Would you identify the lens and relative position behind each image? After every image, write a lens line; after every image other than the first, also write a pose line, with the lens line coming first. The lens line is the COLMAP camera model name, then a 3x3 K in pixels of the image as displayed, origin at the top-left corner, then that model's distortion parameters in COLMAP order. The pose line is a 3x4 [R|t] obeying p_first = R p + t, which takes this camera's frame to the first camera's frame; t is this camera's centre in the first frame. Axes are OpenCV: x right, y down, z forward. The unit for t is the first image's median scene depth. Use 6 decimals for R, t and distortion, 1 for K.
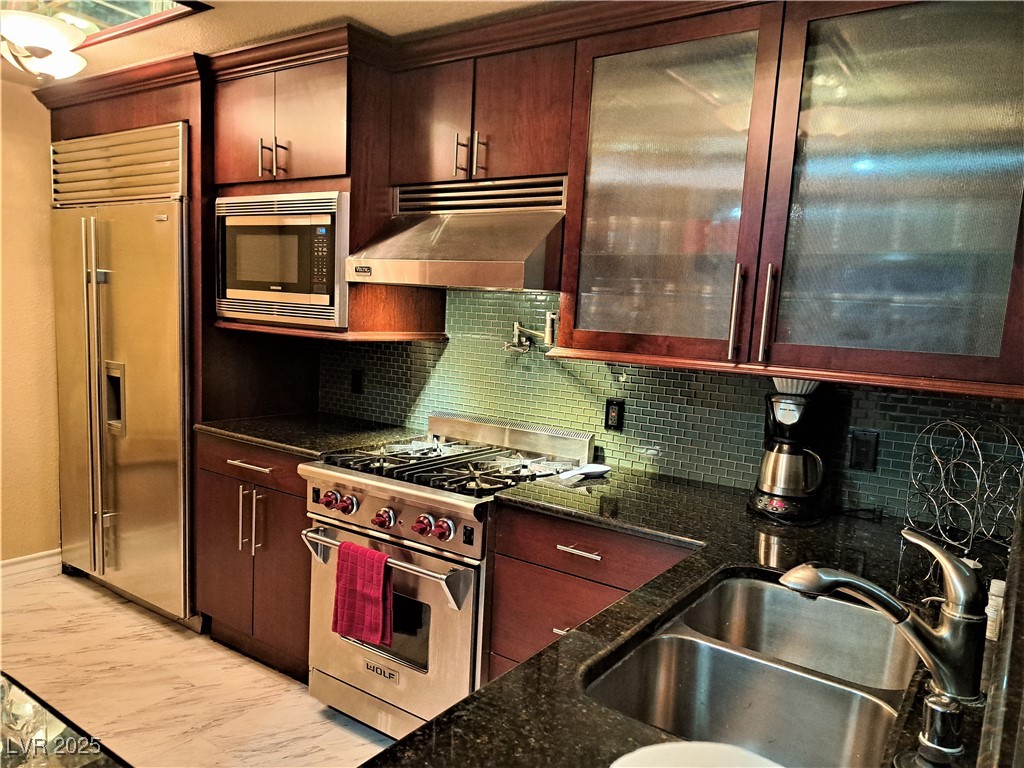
lens RADIAL K [[732.7, 0, 513.3], [0, 732.7, 399.2], [0, 0, 1]] dist [0.069848, -0.067322]
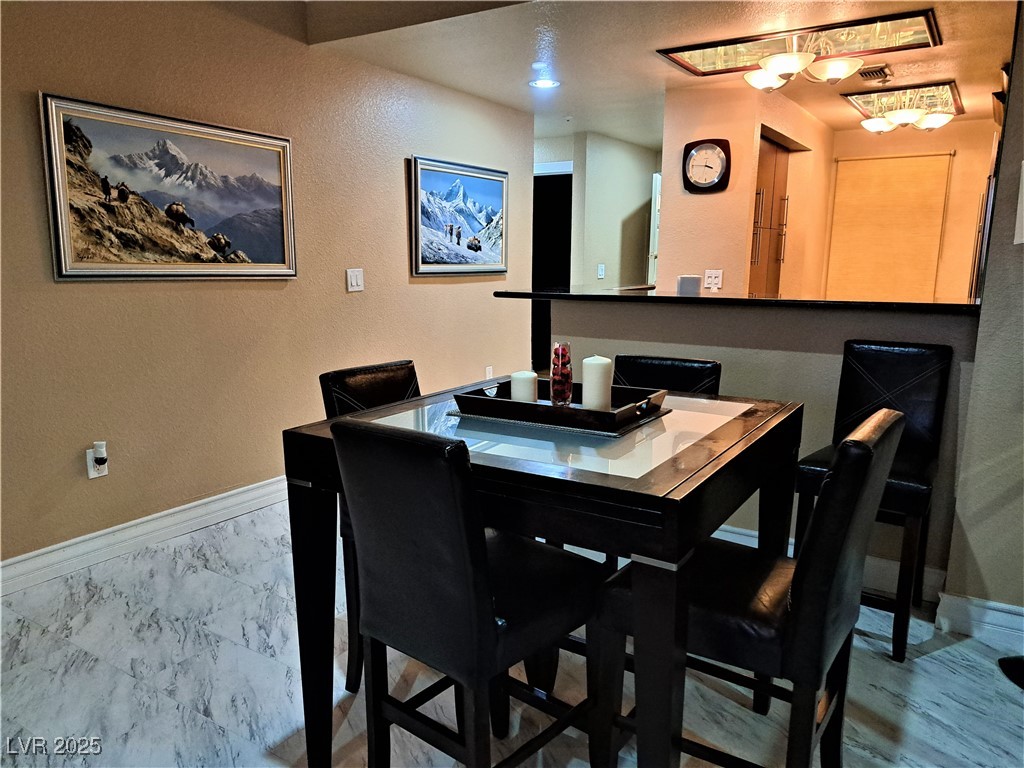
lens RADIAL K [[732.7, 0, 513.3], [0, 732.7, 399.2], [0, 0, 1]] dist [0.069848, -0.067322]
pose [[0.031048, 0.143418, -0.989175, 1.341702], [-0.121105, 0.982901, 0.138707, 0.130848], [0.992154, 0.115487, 0.047886, -0.114495]]
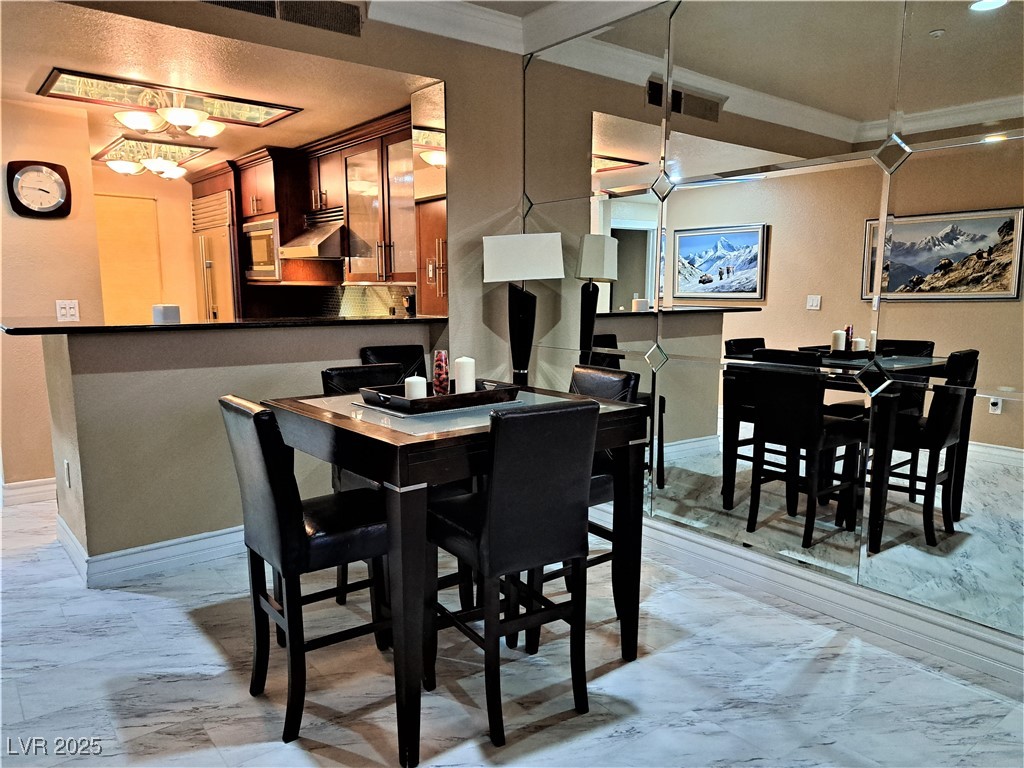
lens RADIAL K [[732.7, 0, 513.3], [0, 732.7, 399.2], [0, 0, 1]] dist [0.069848, -0.067322]
pose [[0.955002, -0.005758, -0.296545, 1.030837], [0.012993, 0.999664, 0.022433, 0.209039], [0.296316, -0.025276, 0.954755, -0.874115]]
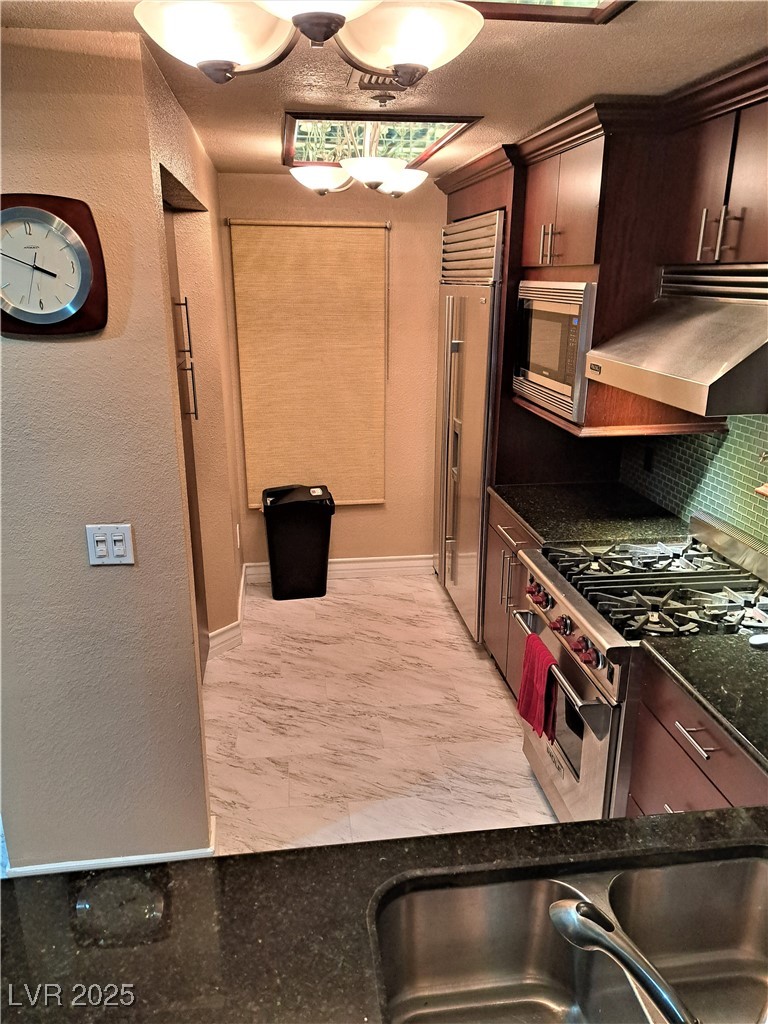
lens RADIAL K [[732.7, 0, 384.0], [0, 732.7, 512.0], [0, 0, 1]] dist [0.069848, -0.067322]
pose [[0.677888, 0.175672, -0.713868, 0.296311], [-0.054033, 0.980310, 0.189930, -0.142959], [0.733177, -0.090179, 0.674032, 0.116018]]
